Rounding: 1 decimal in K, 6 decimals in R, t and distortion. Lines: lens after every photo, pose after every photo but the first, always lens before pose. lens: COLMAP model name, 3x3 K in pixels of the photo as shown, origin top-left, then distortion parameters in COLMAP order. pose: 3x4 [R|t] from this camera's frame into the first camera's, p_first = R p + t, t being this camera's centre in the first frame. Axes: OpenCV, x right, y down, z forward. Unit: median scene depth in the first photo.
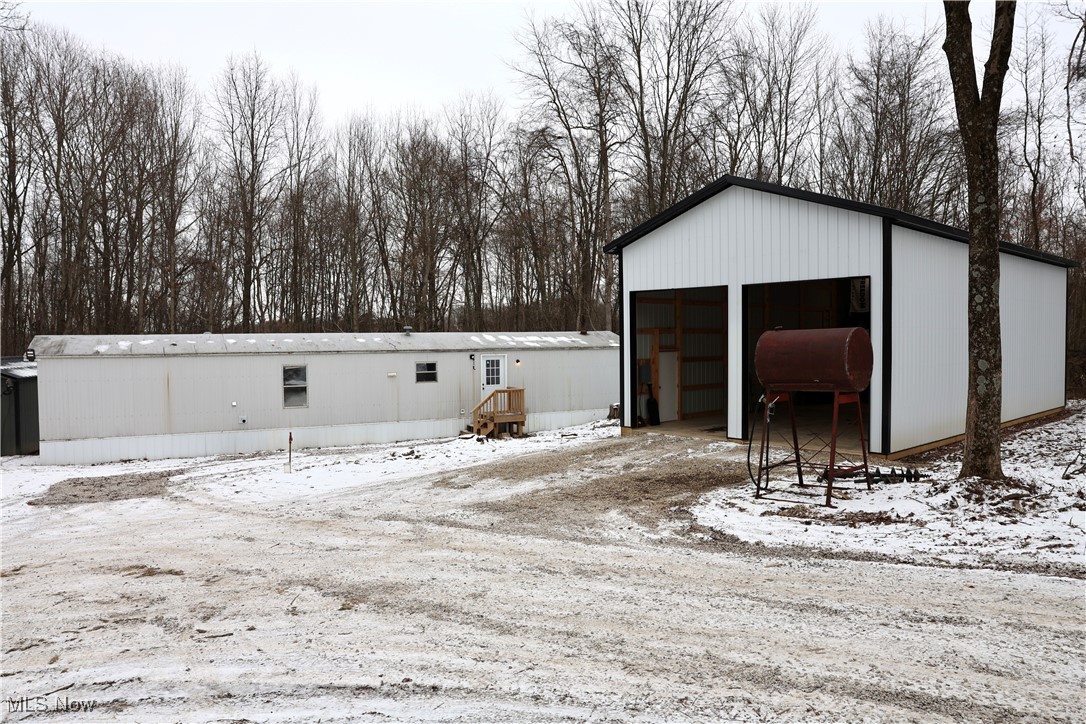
lens RADIAL K [[779.6, 0, 533.4], [0, 779.6, 357.5], [0, 0, 1]] dist [-0.046829, 0.007940]
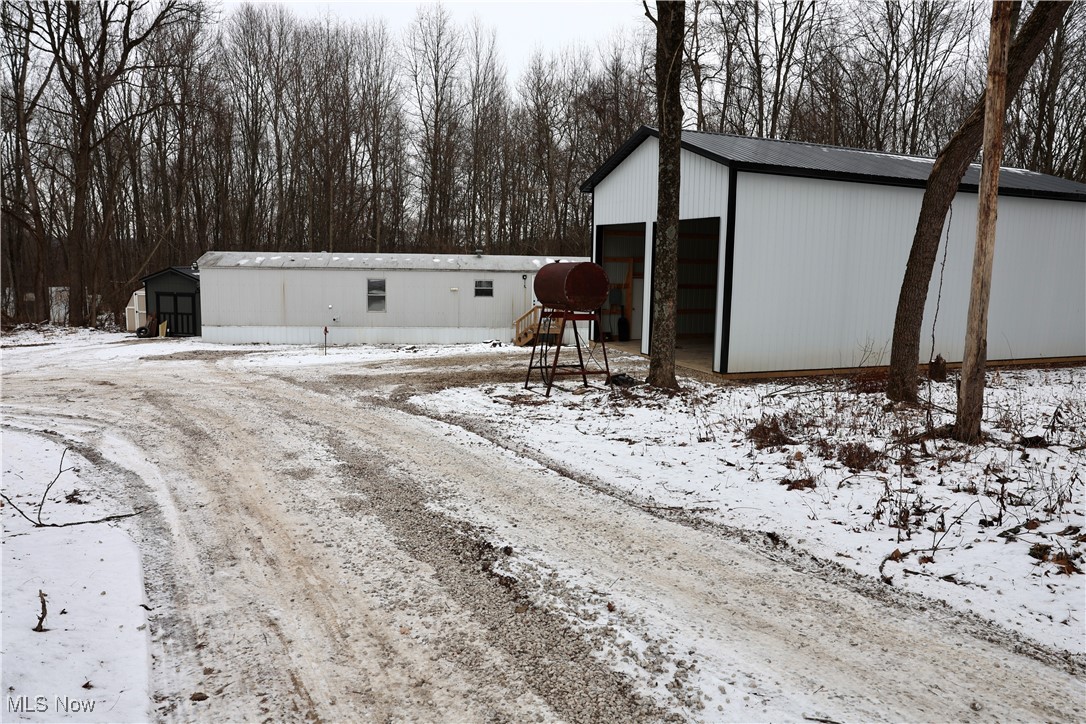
lens RADIAL K [[786.2, 0, 546.4], [0, 786.2, 361.6], [0, 0, 1]] dist [-0.053582, -0.000196]
pose [[0.936515, 0.072169, -0.343120, 0.382540], [-0.035331, 0.993031, 0.112435, -0.009087], [0.348843, -0.093174, 0.932538, -0.116237]]
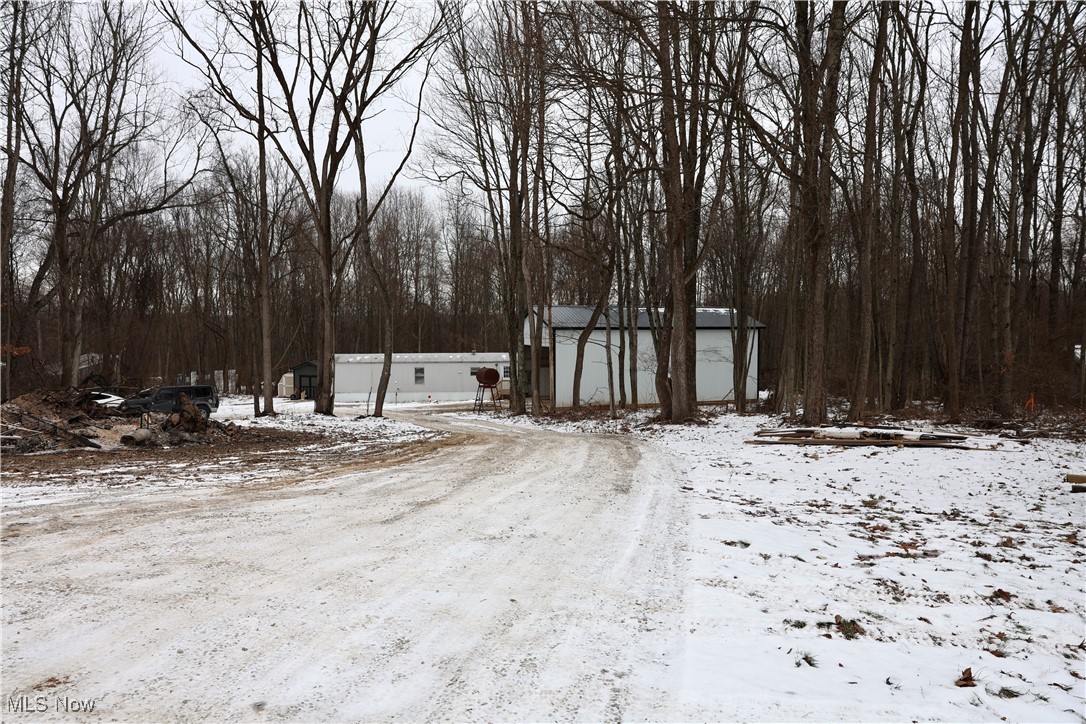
lens RADIAL K [[779.6, 0, 533.1], [0, 779.6, 356.9], [0, 0, 1]] dist [-0.046829, 0.007940]
pose [[0.913066, 0.023919, -0.407109, 0.961340], [-0.014242, 0.999540, 0.026784, -0.088447], [0.407562, -0.018657, 0.912987, -1.040996]]
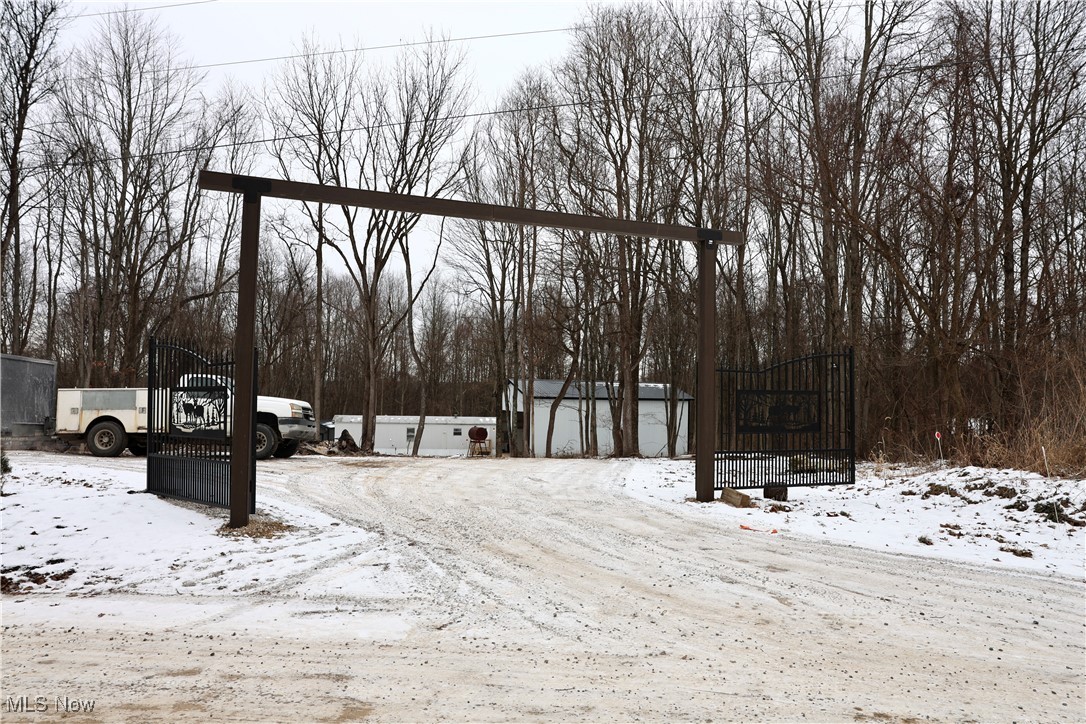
lens RADIAL K [[779.6, 0, 549.9], [0, 779.6, 361.4], [0, 0, 1]] dist [-0.046829, 0.007940]
pose [[0.945269, 0.011816, -0.326078, 1.071749], [-0.032323, 0.997820, -0.057543, -0.082300], [0.324687, 0.064933, 0.943590, -1.518415]]
